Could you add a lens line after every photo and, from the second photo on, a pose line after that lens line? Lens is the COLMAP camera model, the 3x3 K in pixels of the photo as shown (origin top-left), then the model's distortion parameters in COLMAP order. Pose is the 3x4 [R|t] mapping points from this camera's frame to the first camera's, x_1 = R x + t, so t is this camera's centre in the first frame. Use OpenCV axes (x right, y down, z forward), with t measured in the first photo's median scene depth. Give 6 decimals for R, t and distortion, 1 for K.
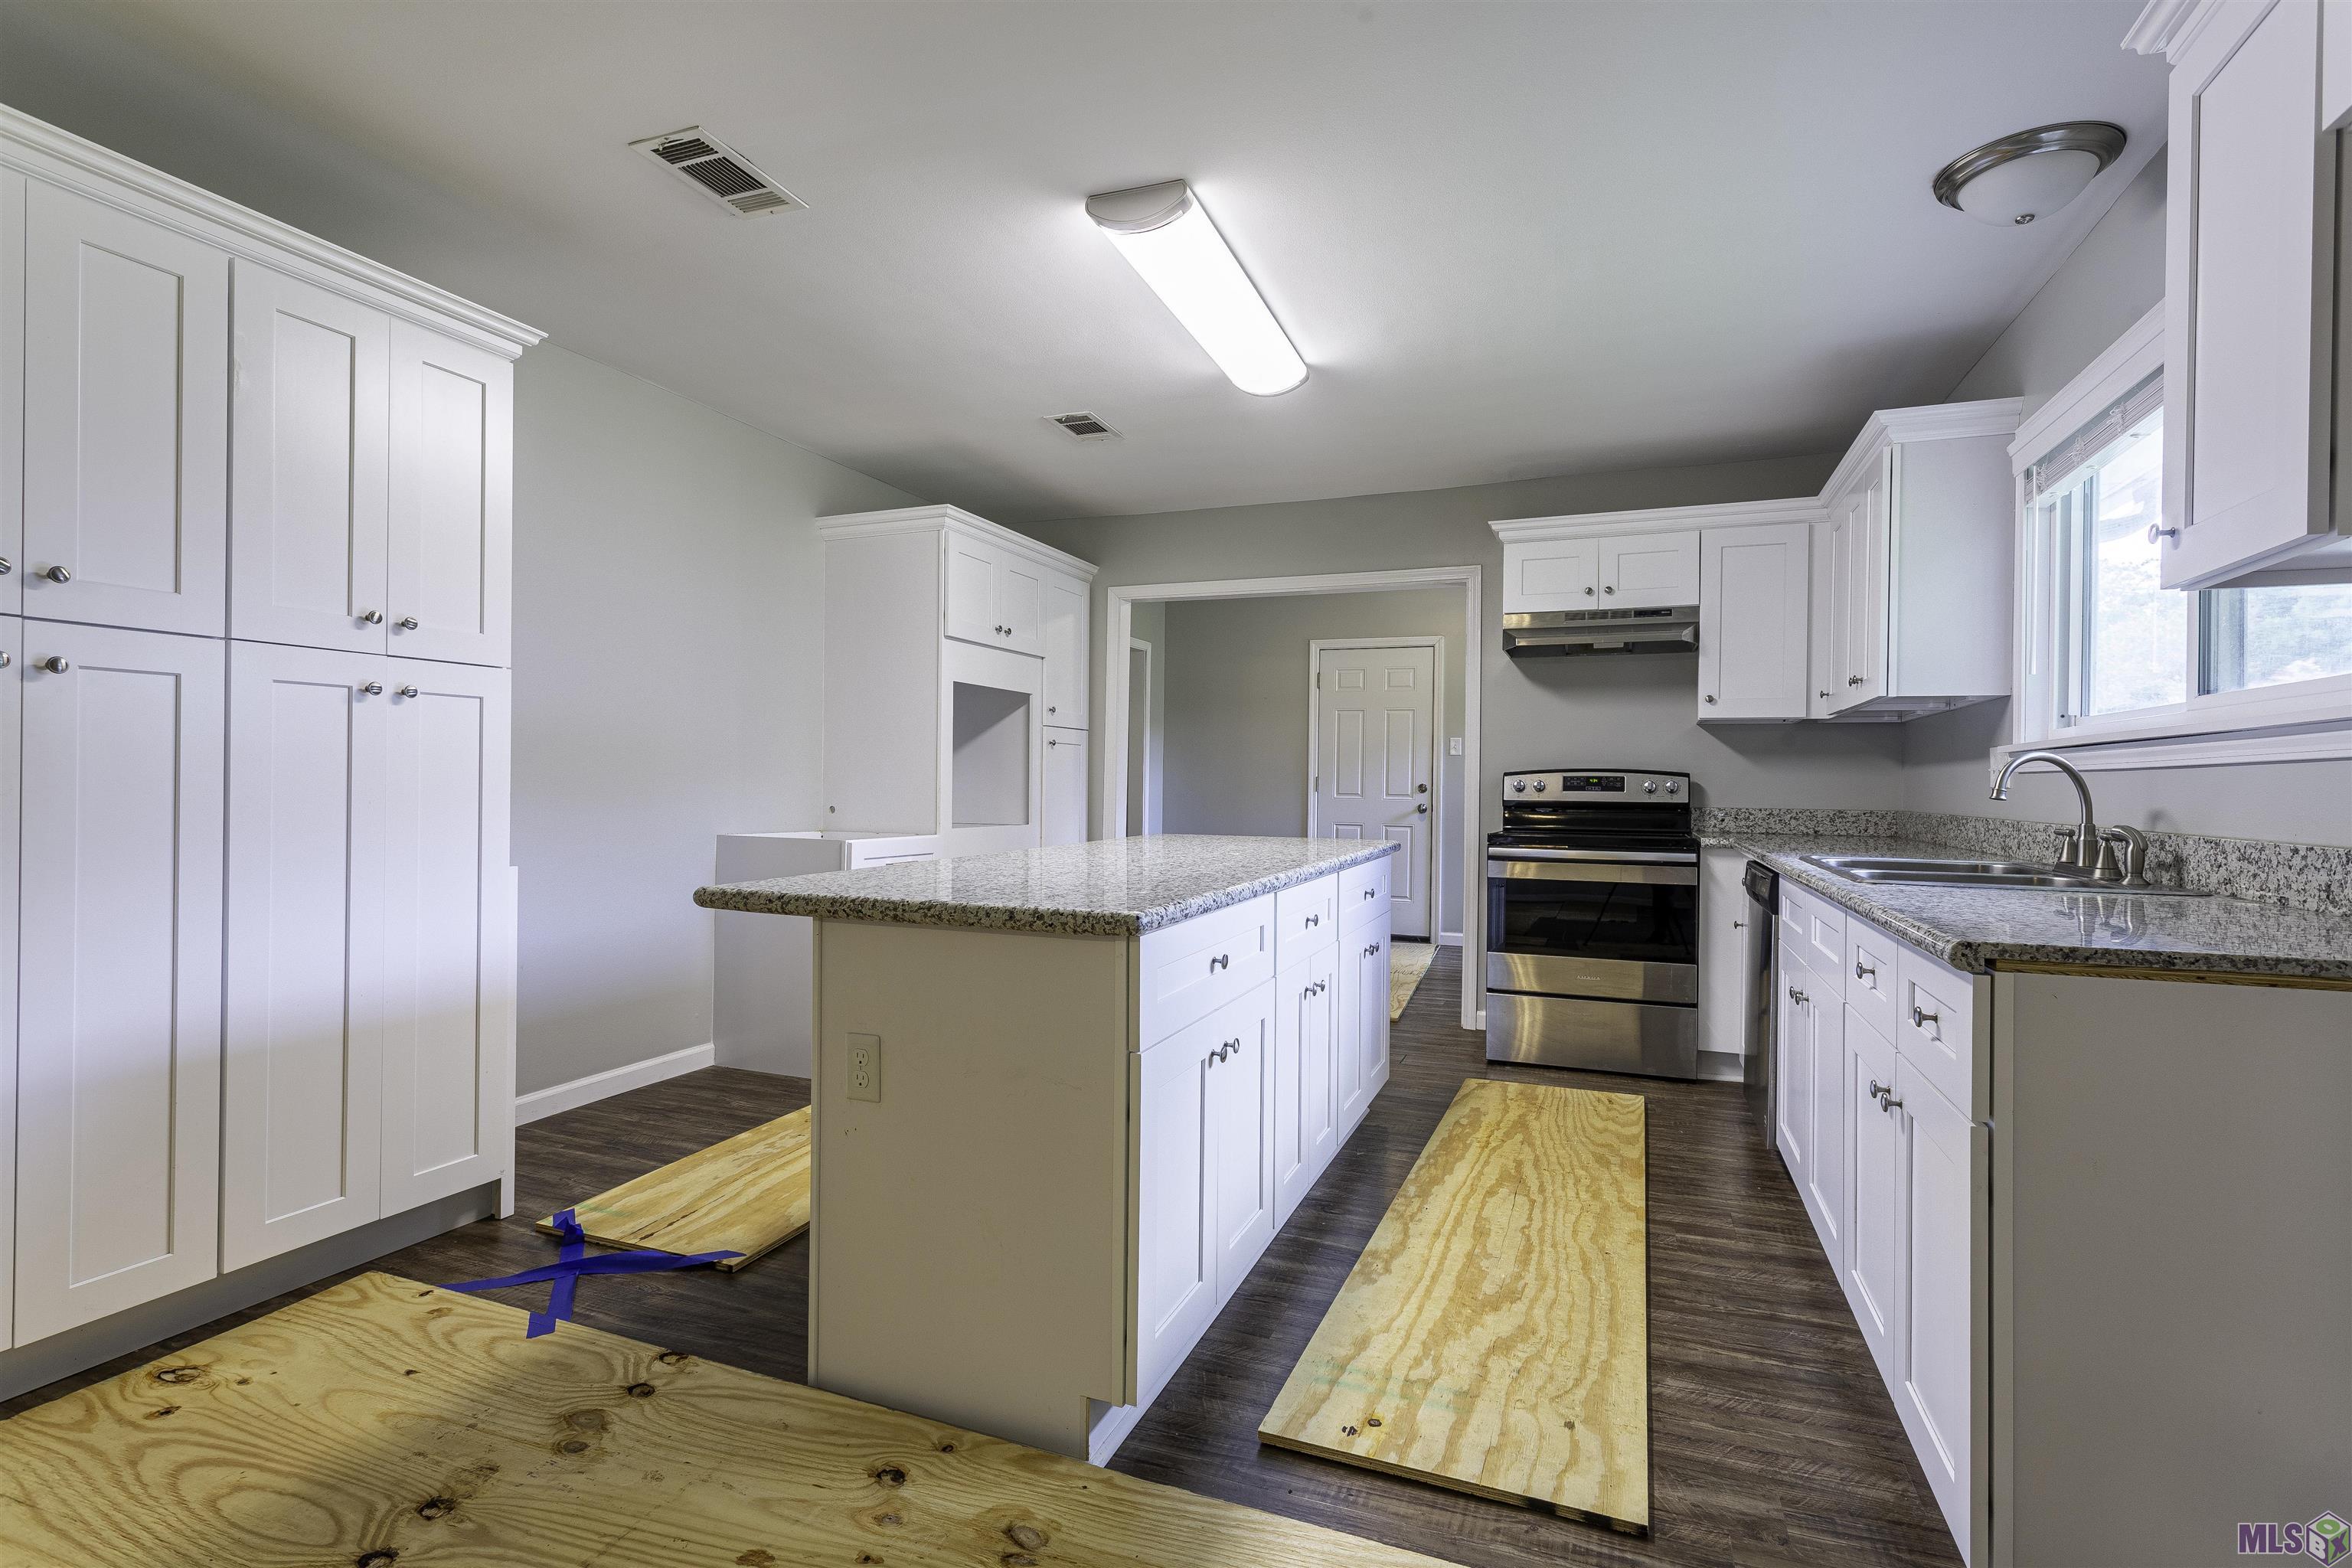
lens RADIAL K [[1102.7, 0, 1176.0], [0, 1102.7, 784.0], [0, 0, 1]] dist [-0.053854, -0.000044]
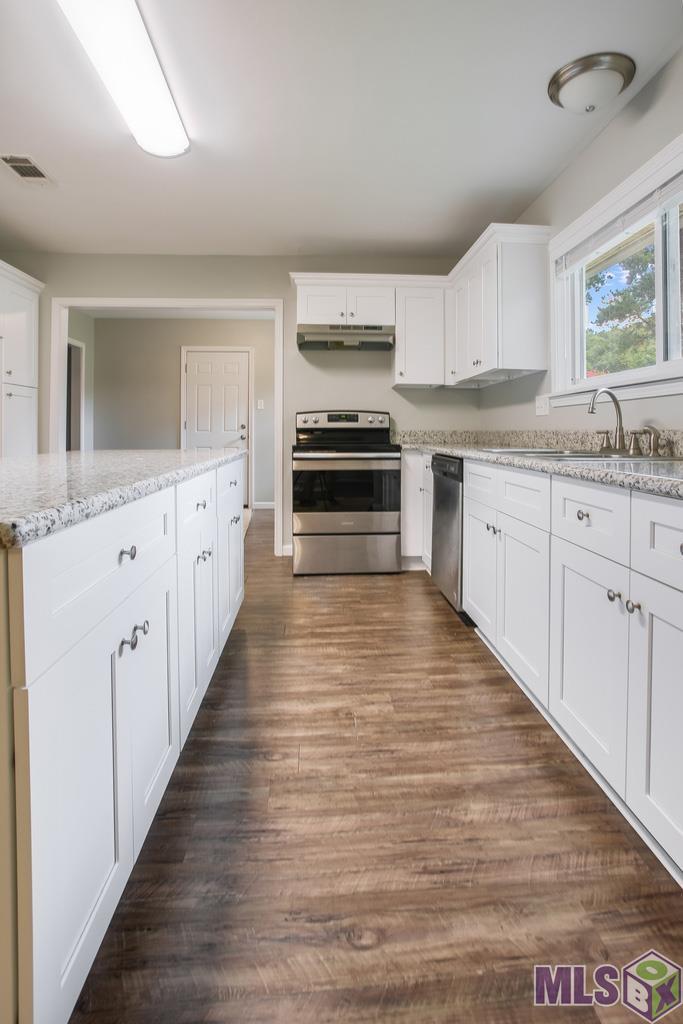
lens RADIAL K [[498.0, 0, 342.8], [0, 498.0, 429.4], [0, 0, 1]] dist [-0.038151, 0.000713]
pose [[0.901439, -0.010319, 0.432784, 0.011509], [0.013253, 0.999905, -0.003764, 0.024349], [-0.432704, 0.009129, 0.901490, 0.251400]]
